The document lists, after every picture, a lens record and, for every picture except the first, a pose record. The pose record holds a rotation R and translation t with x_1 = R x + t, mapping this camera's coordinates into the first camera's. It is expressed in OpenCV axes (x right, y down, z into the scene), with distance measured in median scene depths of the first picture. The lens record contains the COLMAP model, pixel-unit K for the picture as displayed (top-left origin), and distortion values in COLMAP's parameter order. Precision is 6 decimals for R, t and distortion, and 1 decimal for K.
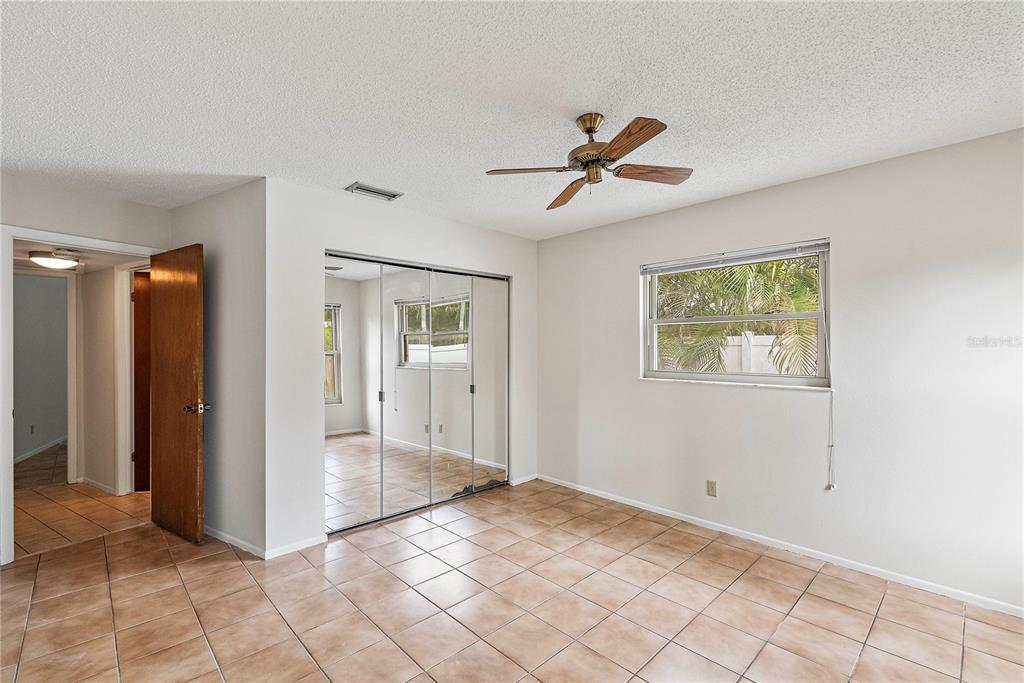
lens RADIAL K [[445.9, 0, 504.5], [0, 445.9, 345.9], [0, 0, 1]] dist [0.003275, -0.000502]
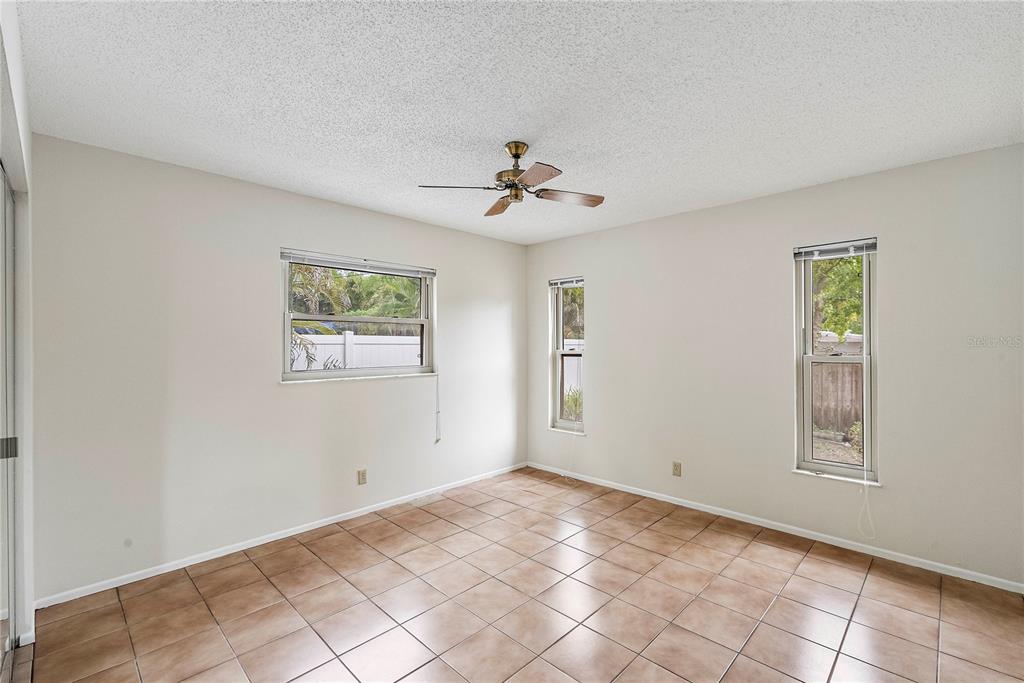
lens RADIAL K [[445.9, 0, 508.4], [0, 445.9, 343.5], [0, 0, 1]] dist [0.003275, -0.000502]
pose [[-0.032568, 0.004094, 0.999461, -0.644306], [0.000480, 0.999992, -0.004081, 0.003885], [-0.999469, 0.000346, -0.032570, 0.713809]]
